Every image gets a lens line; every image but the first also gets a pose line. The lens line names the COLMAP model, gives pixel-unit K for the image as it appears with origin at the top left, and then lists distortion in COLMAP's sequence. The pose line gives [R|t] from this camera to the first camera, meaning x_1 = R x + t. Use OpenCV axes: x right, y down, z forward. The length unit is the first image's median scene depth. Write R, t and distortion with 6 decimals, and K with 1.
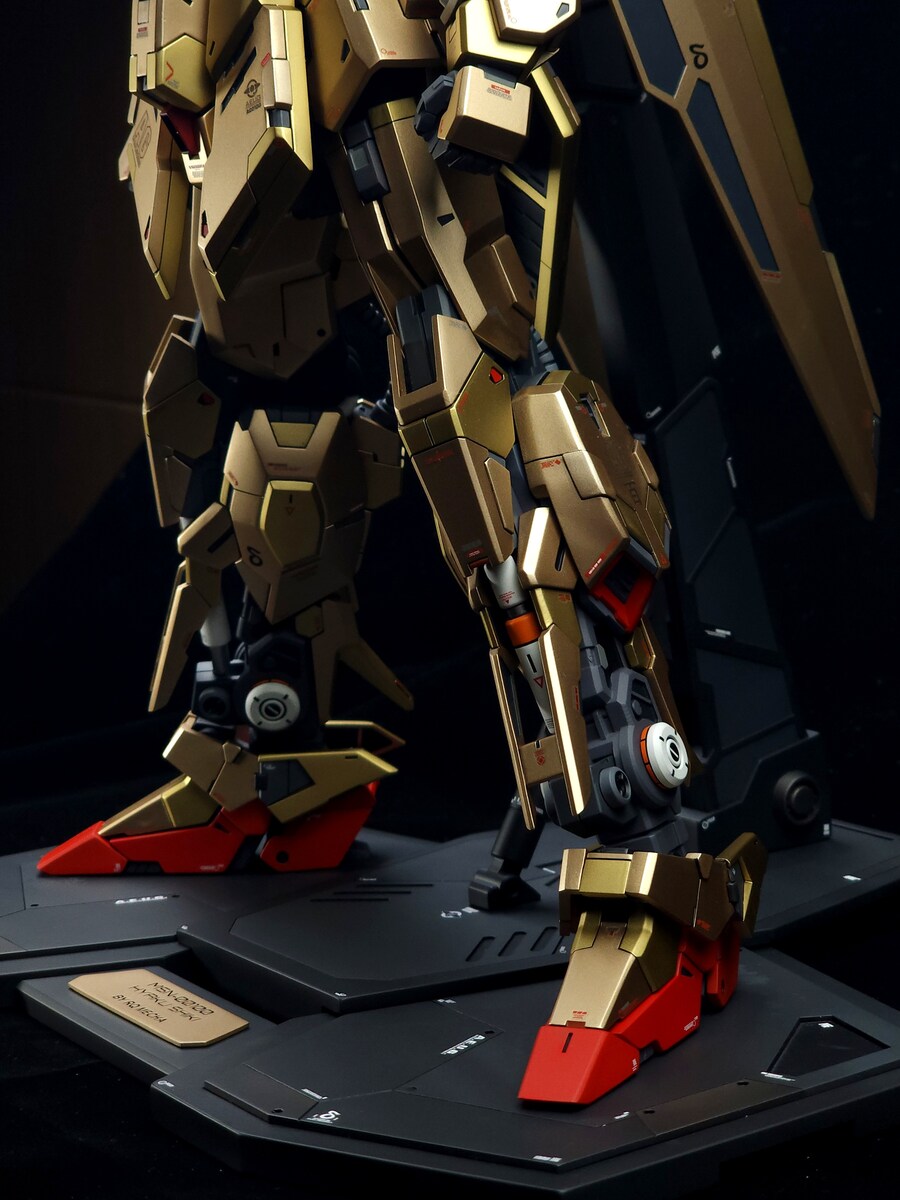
lens RADIAL K [[2608.1, 0, 447.7], [0, 2608.1, 597.7], [0, 0, 1]] dist [-0.650318, 6.977423]
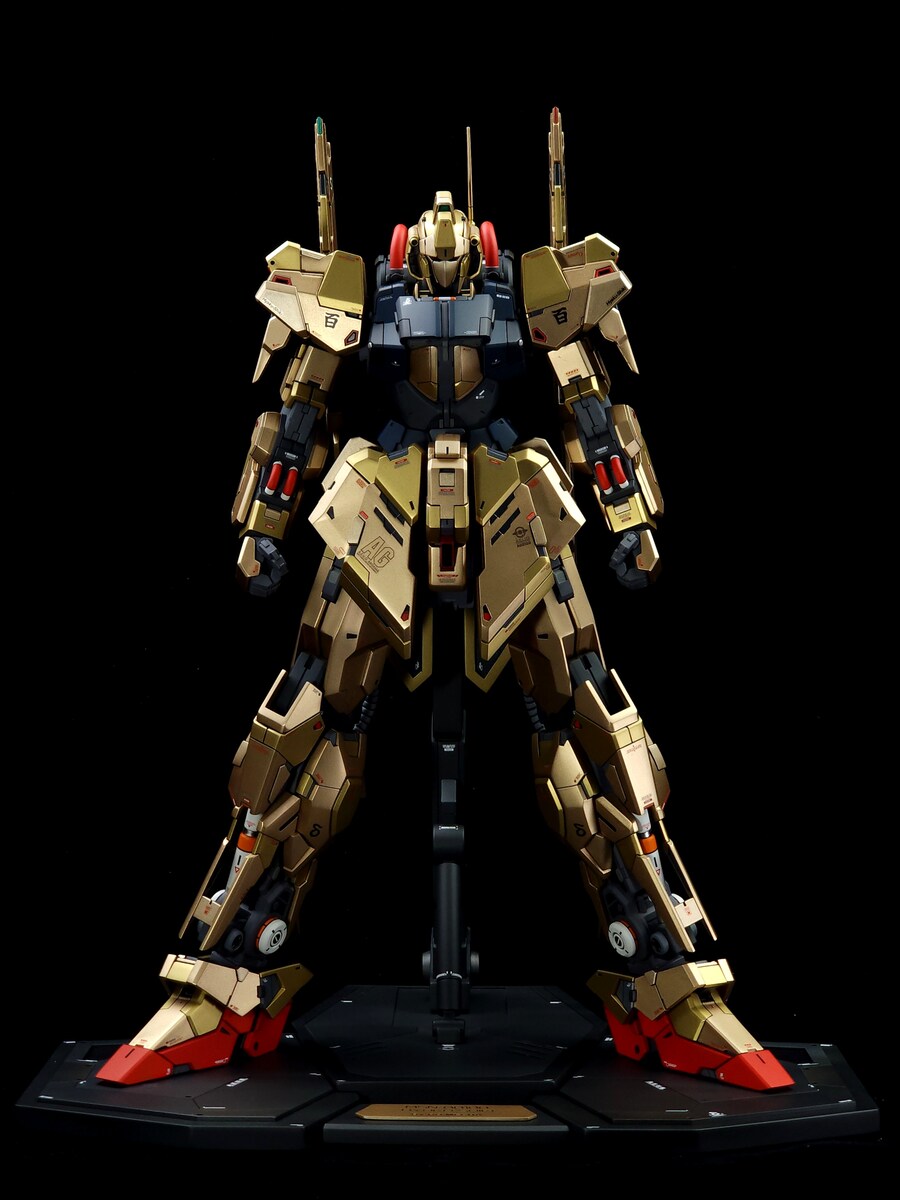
lens RADIAL K [[2530.8, 0, 451.9], [0, 2530.8, 555.3], [0, 0, 1]] dist [-0.609517, 6.554527]
pose [[0.547605, 0.038714, 0.835841, -1.275155], [0.096279, 0.989379, -0.108903, -0.008299], [-0.831180, 0.140110, 0.538061, 0.137339]]
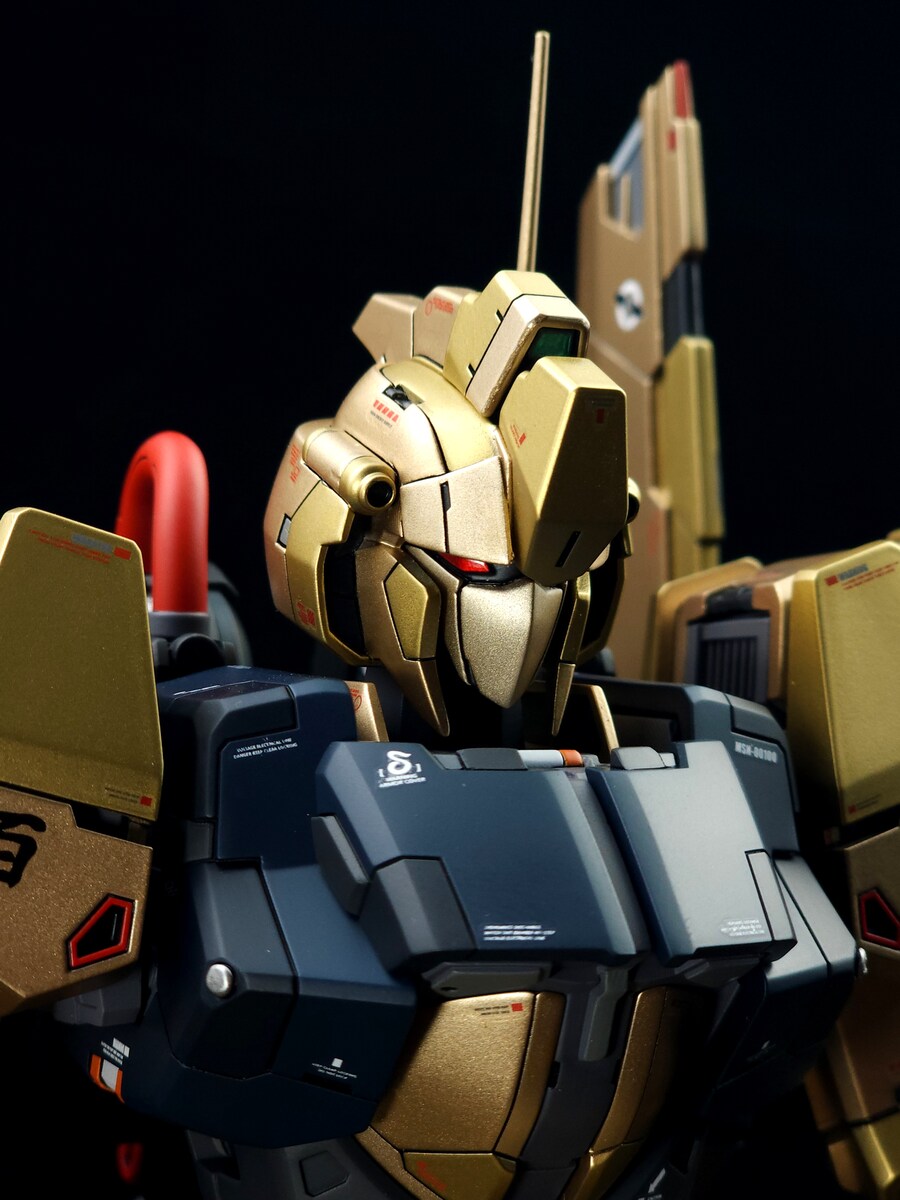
lens RADIAL K [[2717.3, 0, 451.7], [0, 2717.3, 601.5], [0, 0, 1]] dist [-0.826390, 10.097182]
pose [[0.176971, 0.166621, 0.970010, -0.410404], [0.137308, 0.971748, -0.191971, -0.266410], [-0.974591, 0.167163, 0.149093, 0.851020]]
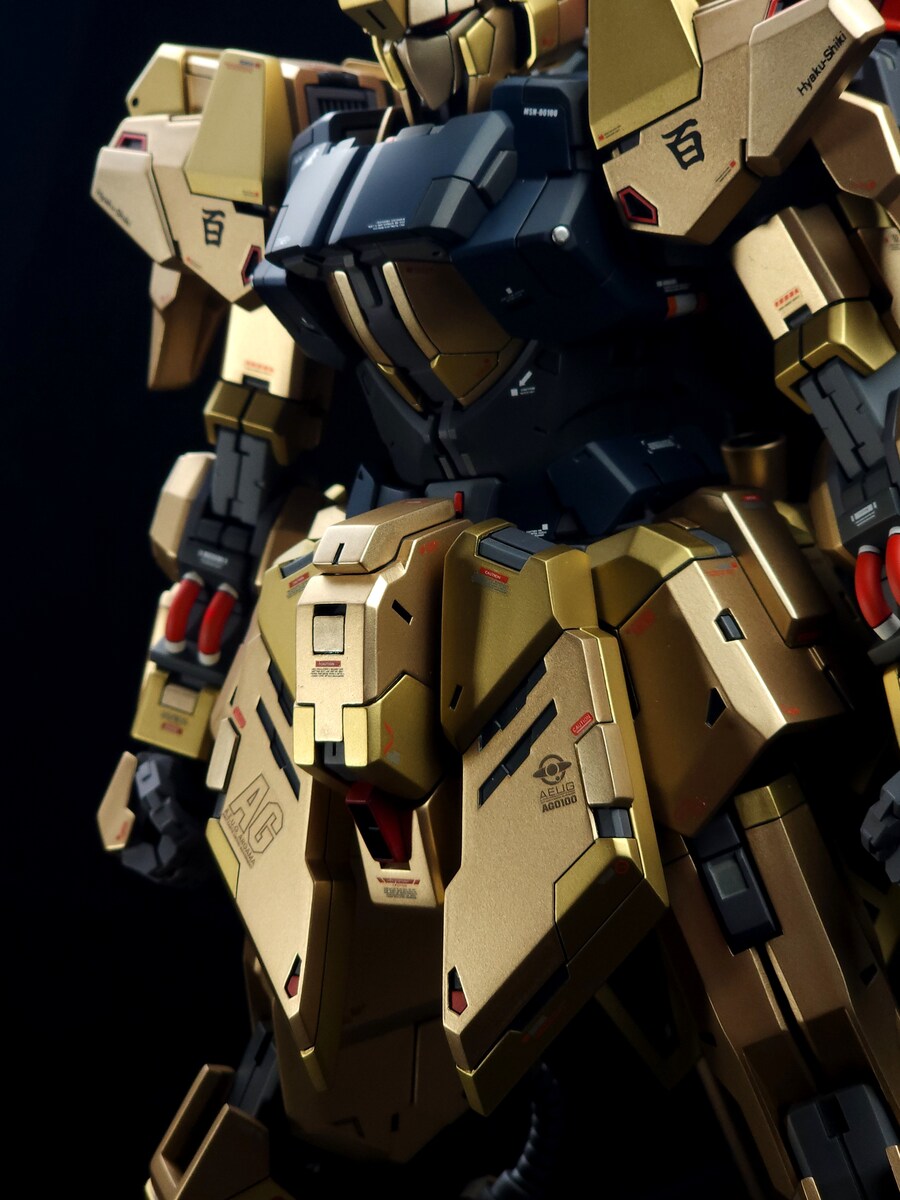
lens RADIAL K [[2717.3, 0, 451.7], [0, 2717.3, 601.5], [0, 0, 1]] dist [-0.826390, 10.097182]
pose [[0.948360, -0.016456, 0.316767, -0.256152], [0.056653, 0.991383, -0.118108, -0.142855], [-0.312094, 0.129955, 0.941121, 0.361410]]
